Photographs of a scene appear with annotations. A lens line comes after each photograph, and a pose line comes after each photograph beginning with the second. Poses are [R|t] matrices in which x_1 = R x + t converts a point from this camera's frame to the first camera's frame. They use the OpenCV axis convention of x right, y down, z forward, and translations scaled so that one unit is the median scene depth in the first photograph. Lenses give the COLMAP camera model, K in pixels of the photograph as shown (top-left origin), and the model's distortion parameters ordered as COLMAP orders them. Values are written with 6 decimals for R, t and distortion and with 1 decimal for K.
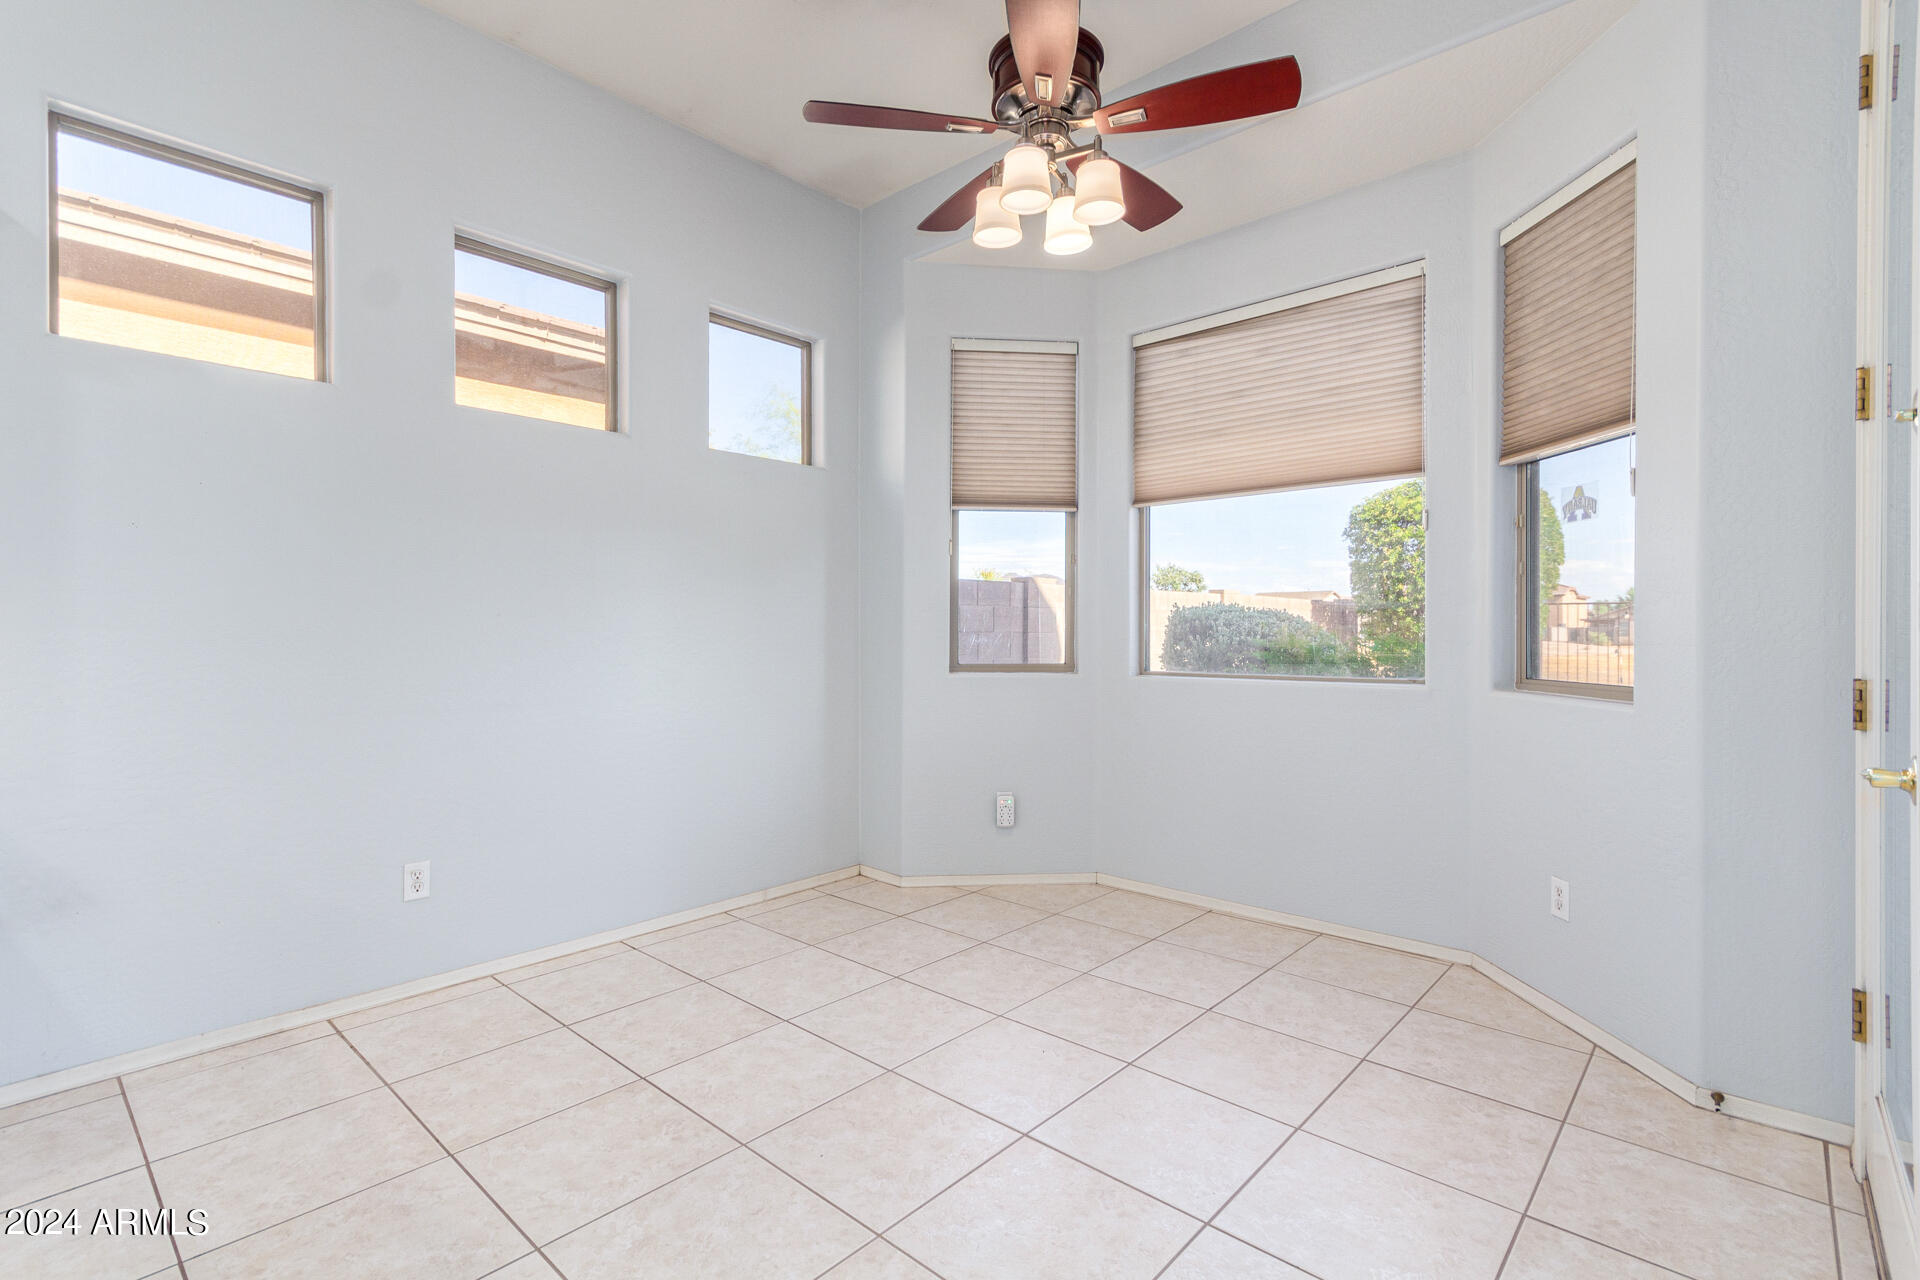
lens RADIAL K [[894.3, 0, 965.1], [0, 894.3, 639.7], [0, 0, 1]] dist [0.004741, -0.000285]
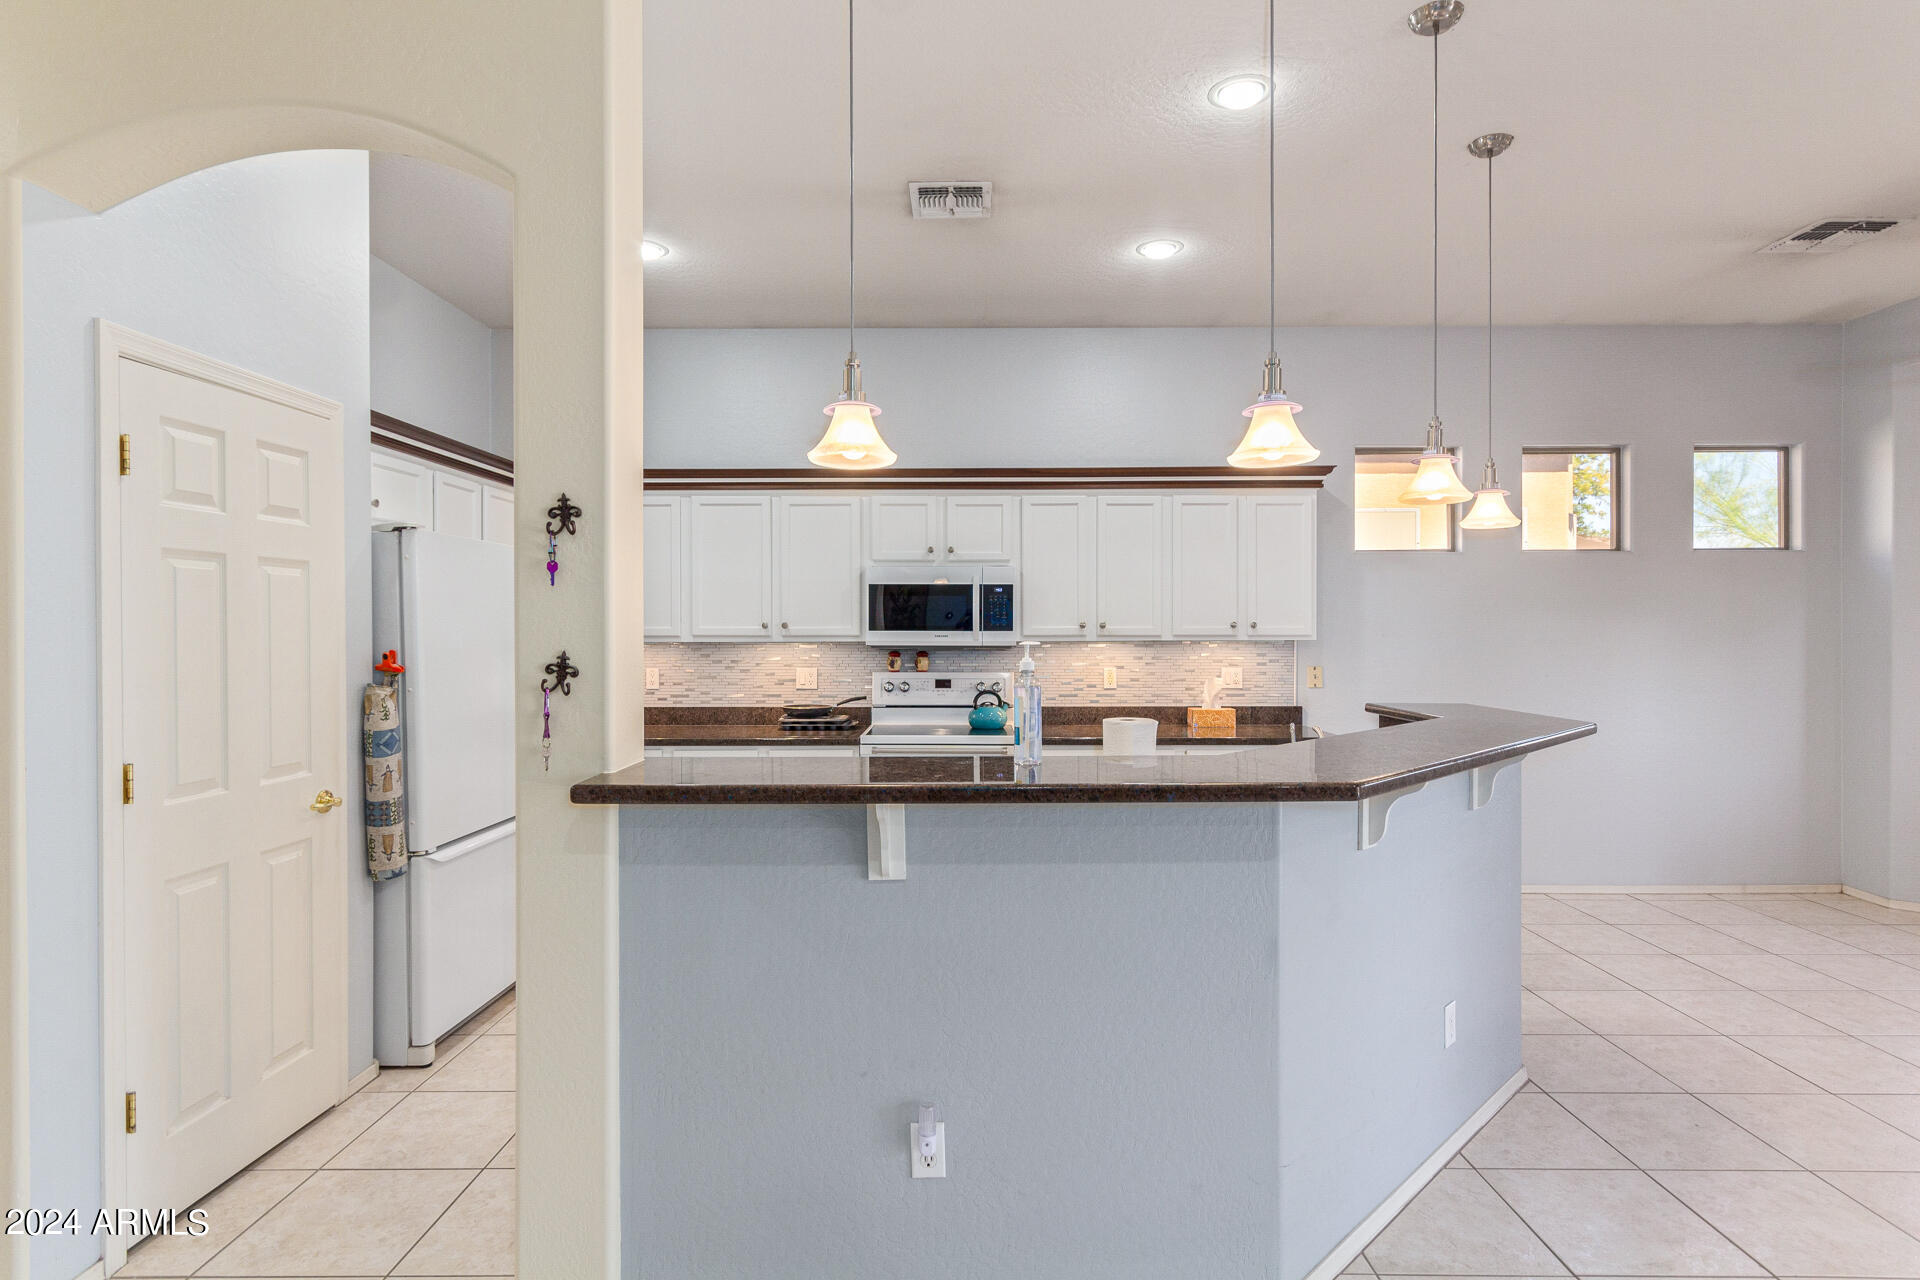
lens RADIAL K [[995.9, 0, 968.1], [0, 995.9, 633.6], [0, 0, 1]] dist [0.007408, -0.001452]
pose [[0.666403, -0.000372, -0.745591, 0.119104], [-0.003777, 0.999985, -0.003874, -0.082003], [0.745582, 0.005398, 0.666392, -0.893403]]
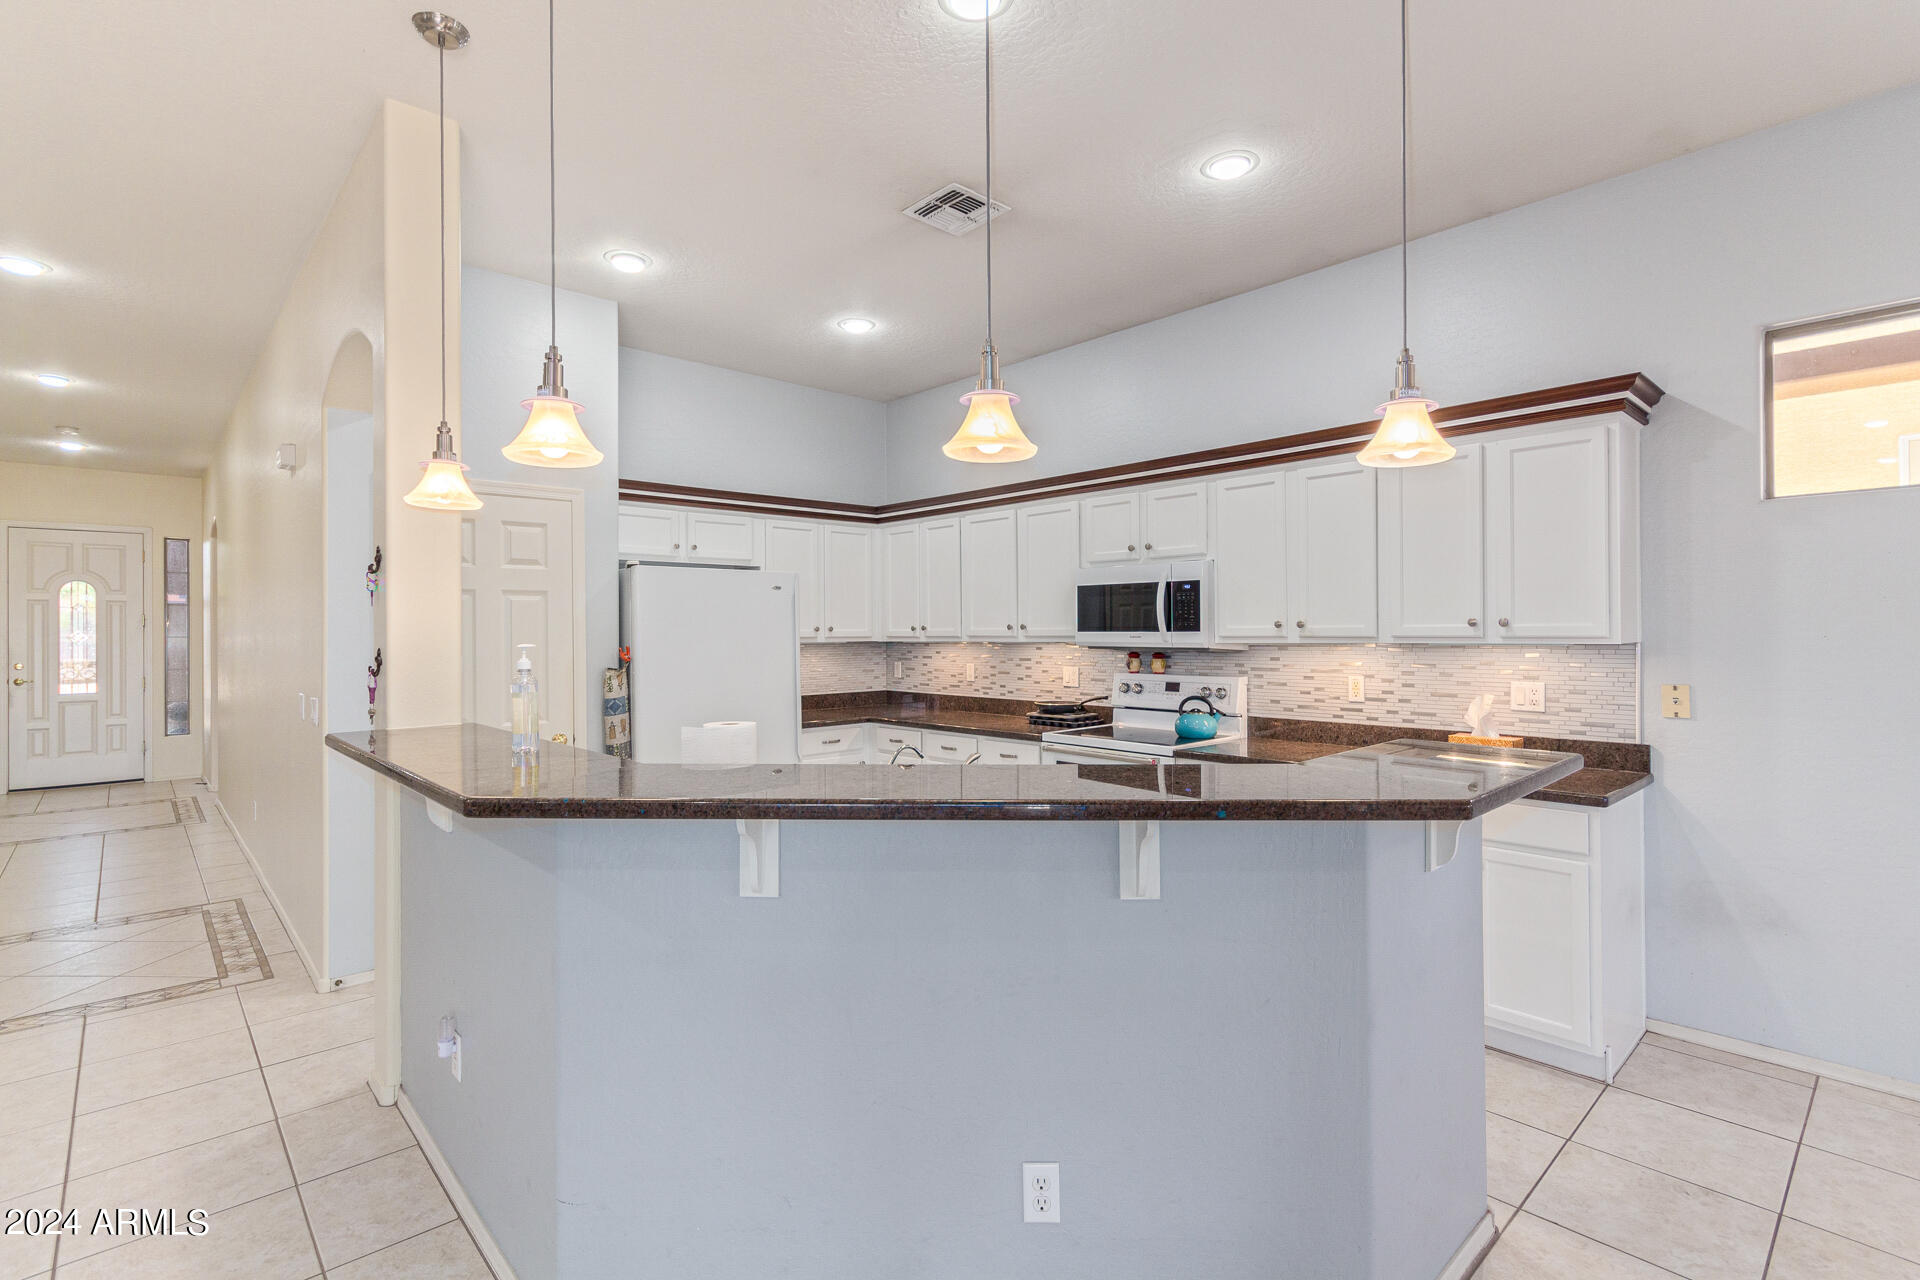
lens RADIAL K [[894.3, 0, 966.1], [0, 894.3, 626.3], [0, 0, 1]] dist [0.004741, -0.000285]
pose [[-0.089855, -0.008307, -0.995920, 0.288970], [-0.003508, 0.999962, -0.008024, -0.088155], [0.995949, 0.002773, -0.089881, -0.053809]]
